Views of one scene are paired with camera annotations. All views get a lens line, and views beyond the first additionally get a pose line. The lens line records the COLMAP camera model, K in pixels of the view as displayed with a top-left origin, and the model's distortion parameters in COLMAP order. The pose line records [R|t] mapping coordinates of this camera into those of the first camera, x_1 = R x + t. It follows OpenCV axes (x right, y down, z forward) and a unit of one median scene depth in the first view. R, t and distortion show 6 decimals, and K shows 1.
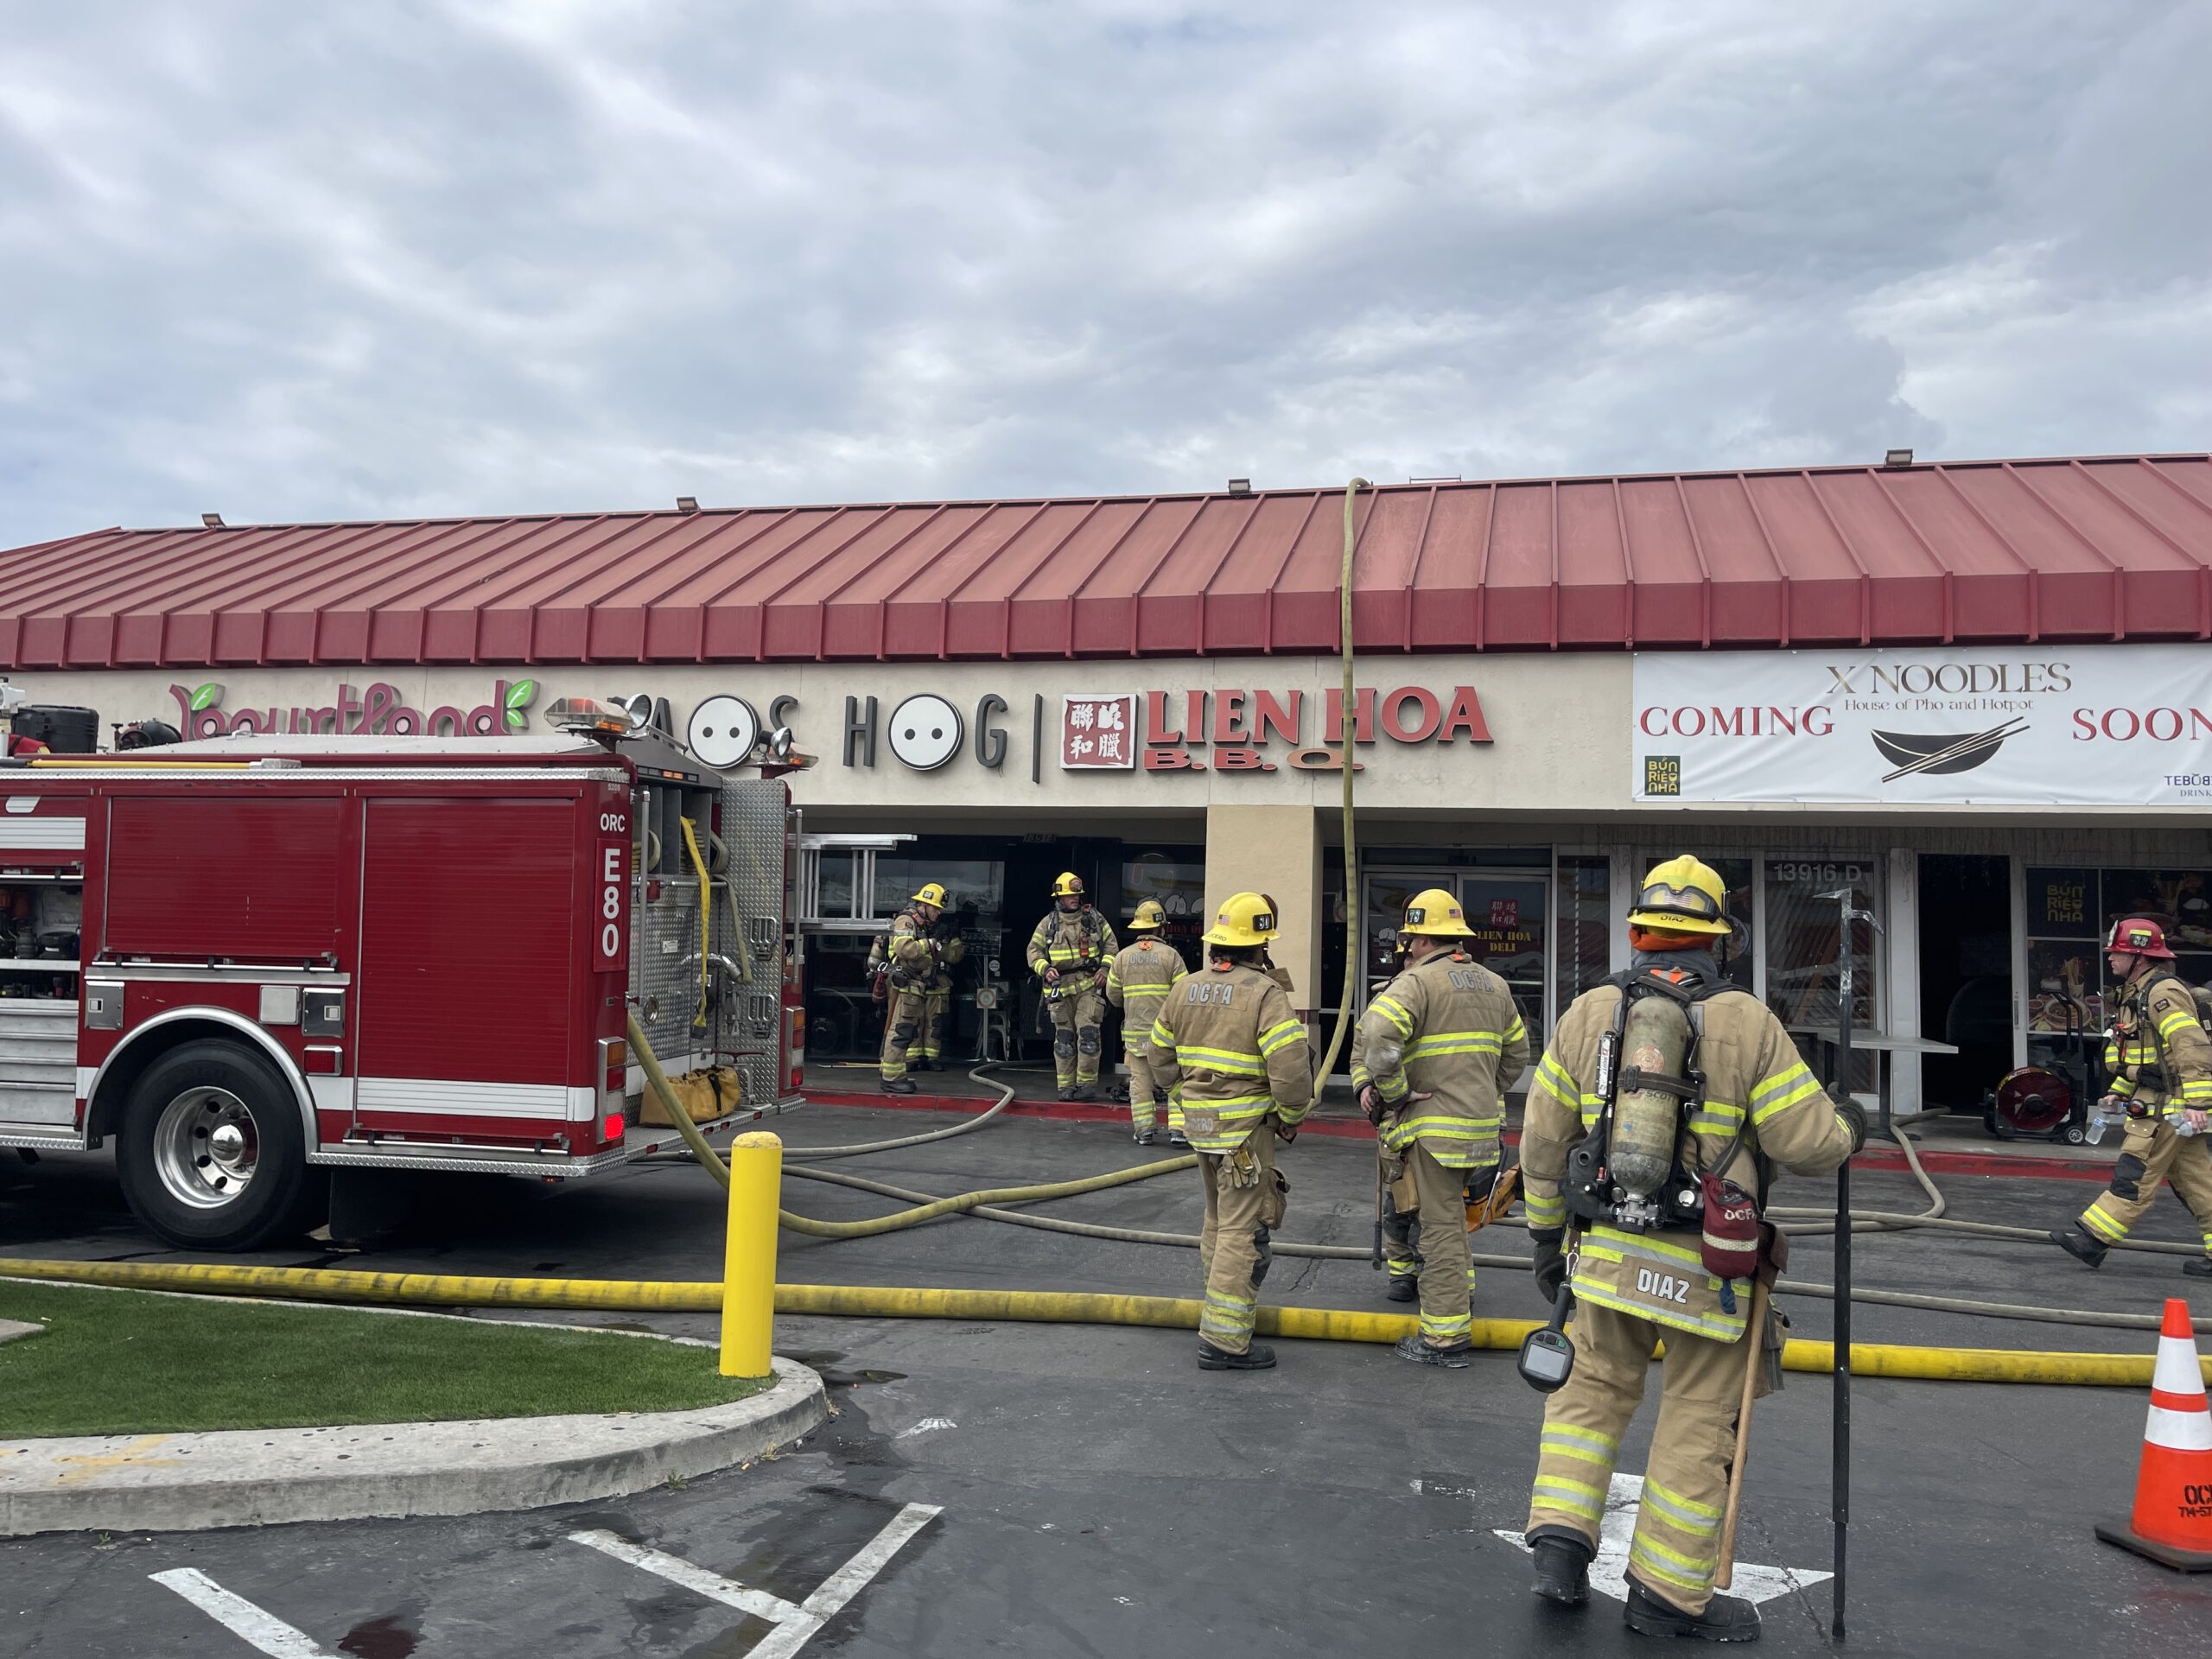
lens RADIAL K [[1606.2, 0, 1104.6], [0, 1606.2, 837.4], [0, 0, 1]] dist [0.007166, -0.001274]
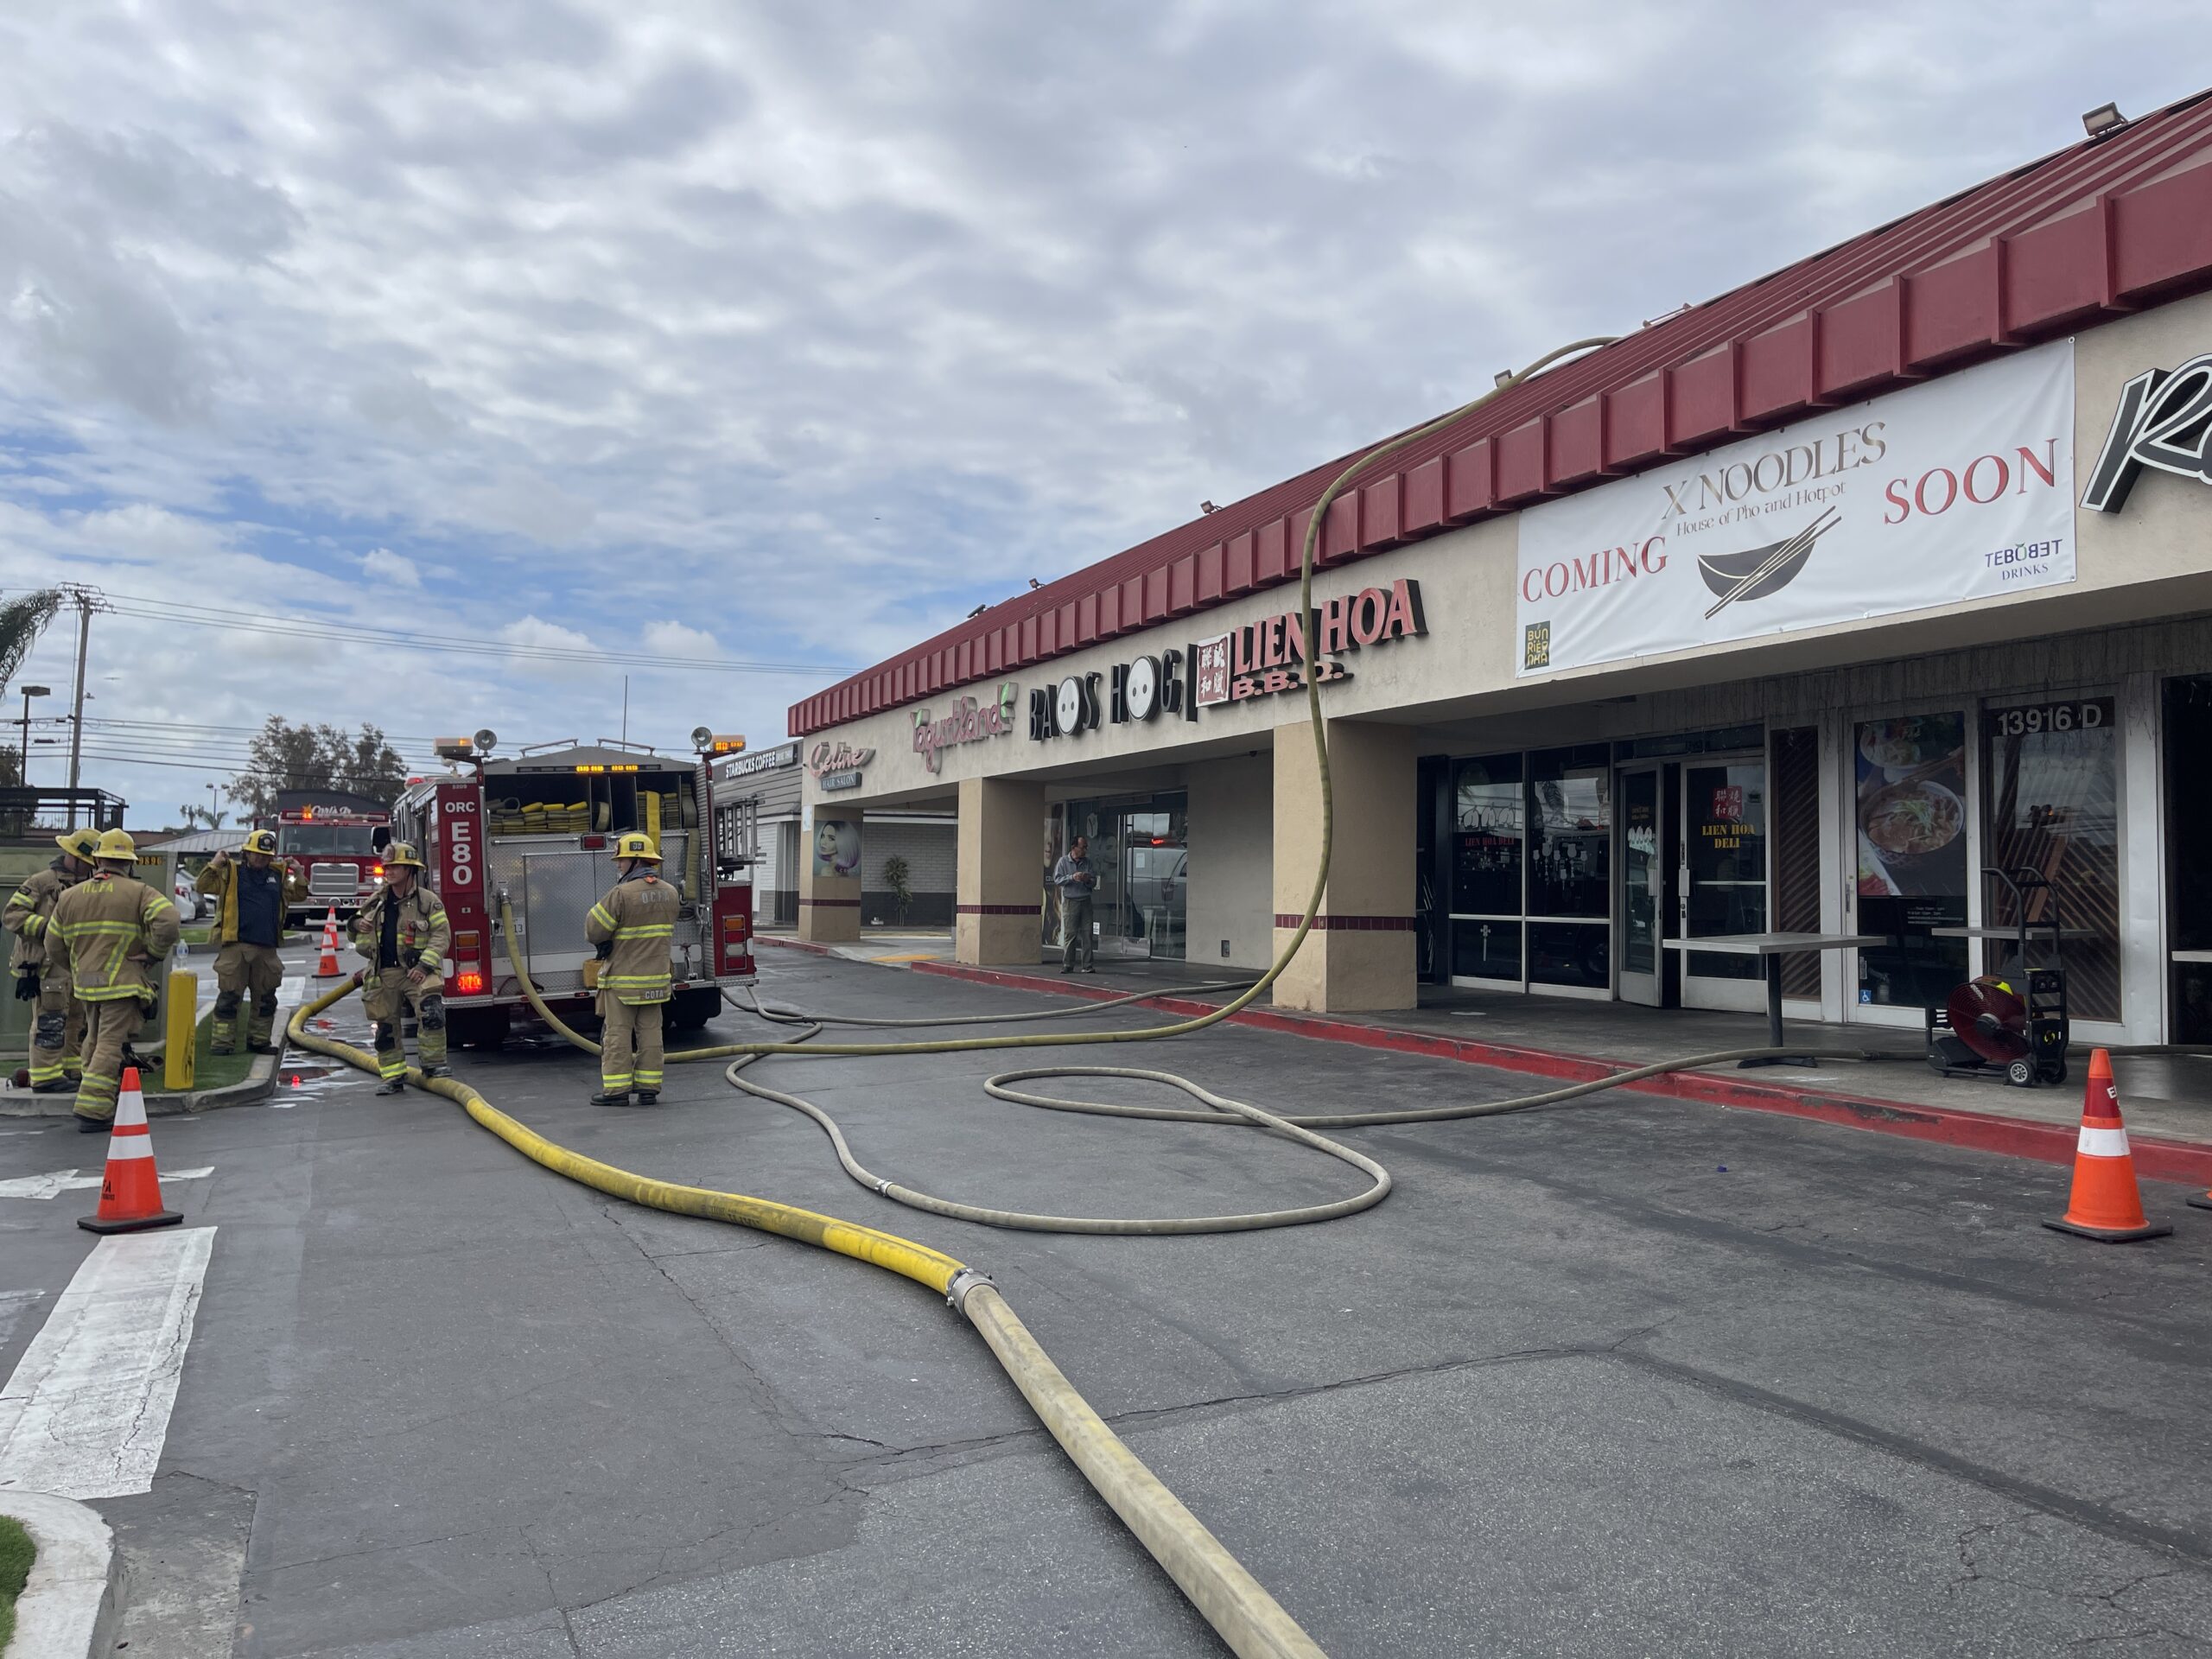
lens RADIAL K [[1606.2, 0, 1105.5], [0, 1606.2, 822.2], [0, 0, 1]] dist [0.007166, -0.001274]
pose [[0.651843, -0.062574, -0.755768, 0.876102], [0.081926, 0.996568, -0.011850, 0.051094], [0.753915, -0.054193, 0.654733, 0.238390]]
